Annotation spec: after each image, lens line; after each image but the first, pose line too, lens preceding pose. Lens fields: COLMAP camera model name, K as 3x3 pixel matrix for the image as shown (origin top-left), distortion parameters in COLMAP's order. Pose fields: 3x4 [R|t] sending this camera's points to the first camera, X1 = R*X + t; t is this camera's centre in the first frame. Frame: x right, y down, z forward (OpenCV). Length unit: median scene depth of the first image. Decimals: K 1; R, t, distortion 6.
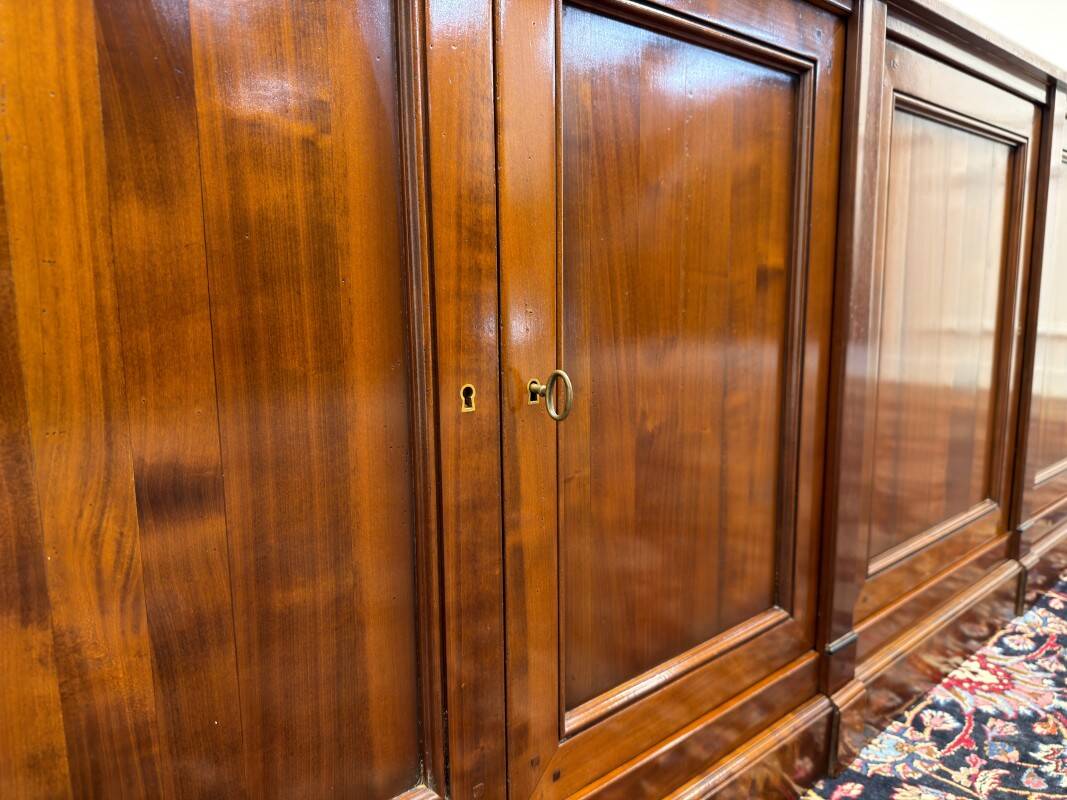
lens RADIAL K [[763.6, 0, 532.9], [0, 763.6, 407.0], [0, 0, 1]] dist [-0.001850, -0.011433]
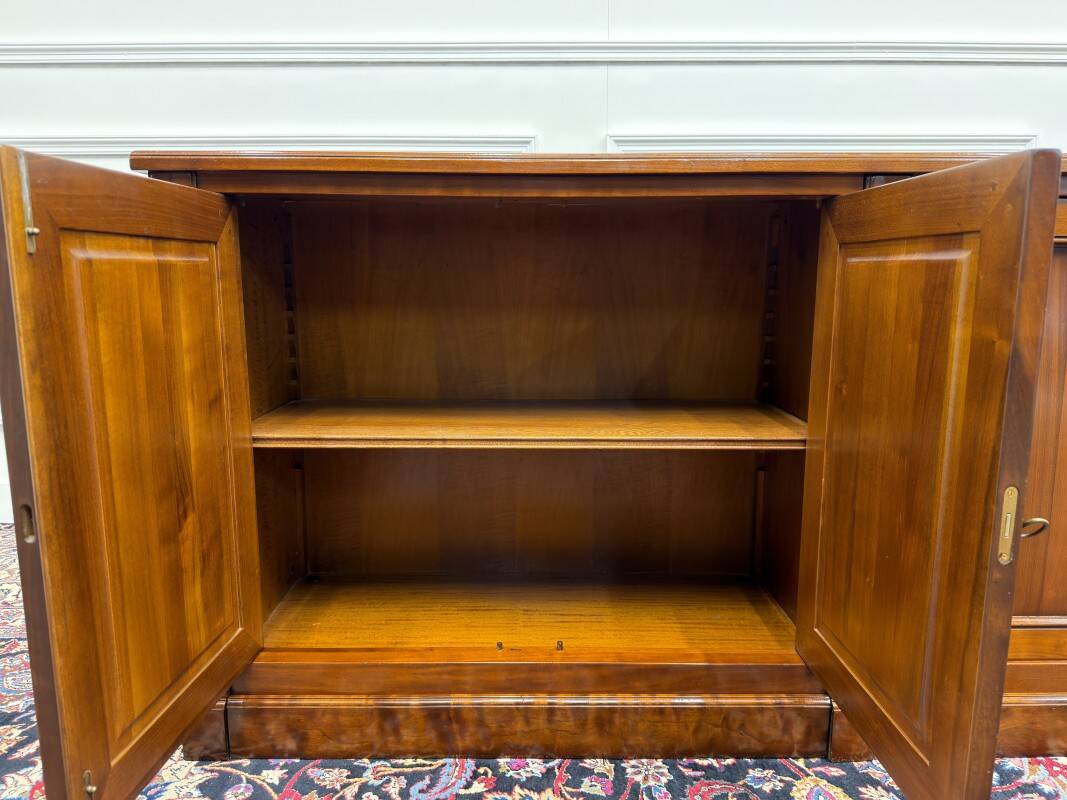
lens RADIAL K [[763.6, 0, 532.9], [0, 763.6, 407.0], [0, 0, 1]] dist [-0.001850, -0.011433]
pose [[0.757258, 0.119473, -0.642096, 0.786881], [-0.111949, 0.992320, 0.052611, -0.131818], [0.643450, 0.032042, 0.764817, -0.356561]]
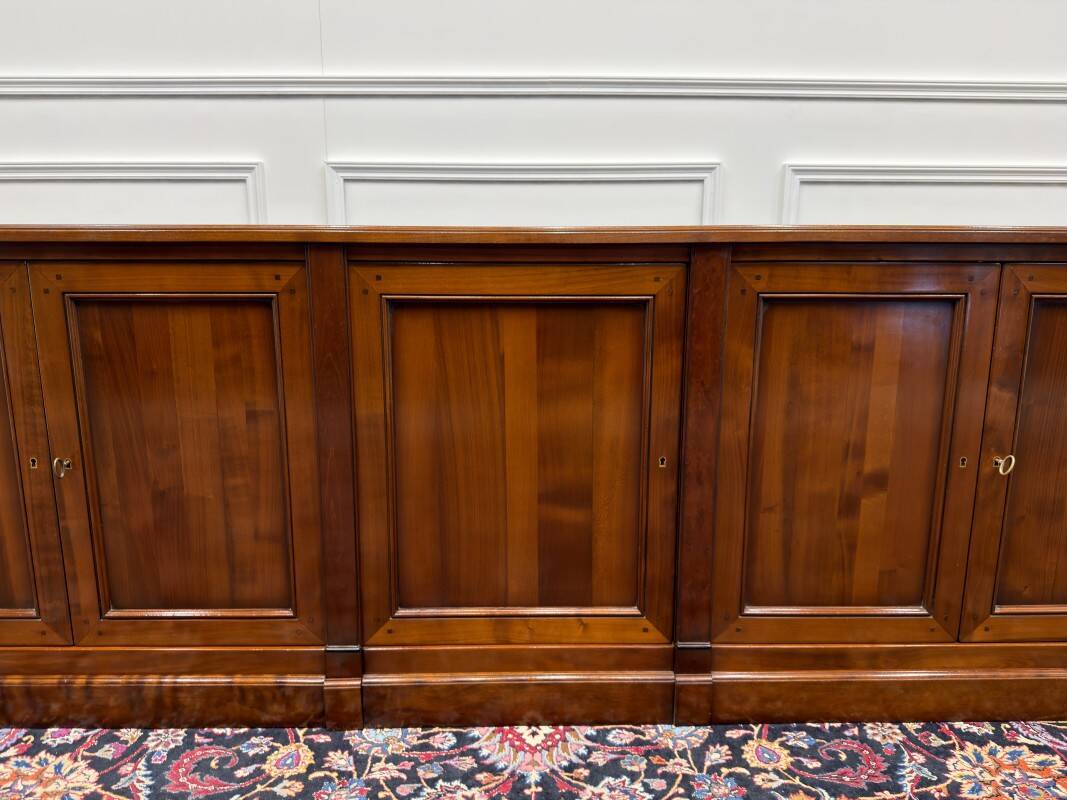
lens RADIAL K [[763.6, 0, 532.9], [0, 763.6, 407.0], [0, 0, 1]] dist [-0.001850, -0.011433]
pose [[0.766746, 0.137343, -0.627086, 1.628417], [-0.111658, 0.990488, 0.080408, -0.346586], [0.632165, 0.008367, 0.774788, 0.050615]]
